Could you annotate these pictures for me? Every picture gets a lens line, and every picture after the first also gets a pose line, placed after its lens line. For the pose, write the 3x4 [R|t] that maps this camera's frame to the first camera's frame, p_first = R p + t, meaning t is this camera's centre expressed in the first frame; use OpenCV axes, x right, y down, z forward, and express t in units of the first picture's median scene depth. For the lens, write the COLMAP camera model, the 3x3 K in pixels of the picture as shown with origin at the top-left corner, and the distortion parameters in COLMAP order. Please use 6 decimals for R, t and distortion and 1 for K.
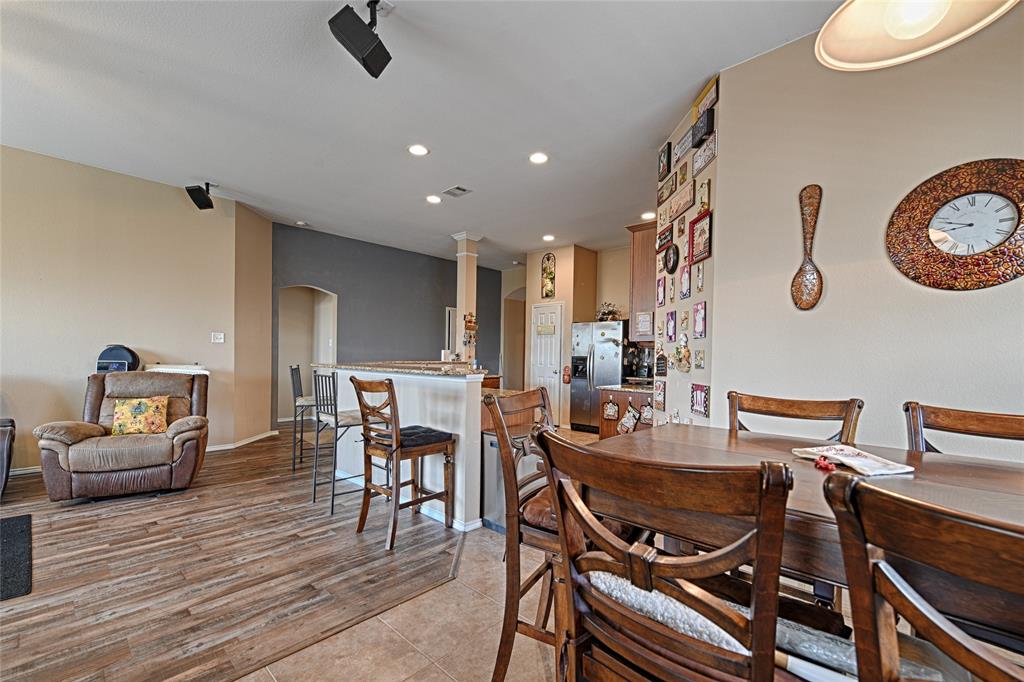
lens RADIAL K [[418.8, 0, 514.8], [0, 418.8, 355.7], [0, 0, 1]] dist [0.000425, 0.000097]
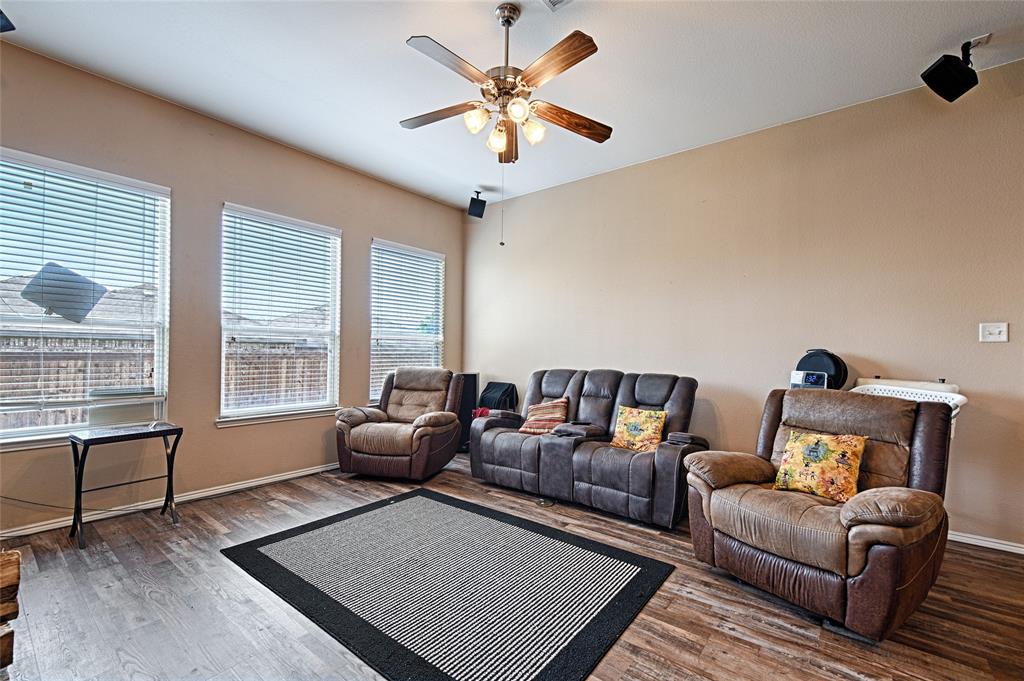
lens RADIAL K [[442.0, 0, 513.5], [0, 442.0, 355.5], [0, 0, 1]] dist [0.012801, -0.000651]
pose [[0.083943, -0.011106, -0.996409, -0.279190], [-0.010849, 0.999868, -0.012059, -0.001569], [0.996411, 0.011823, 0.083811, 0.495991]]
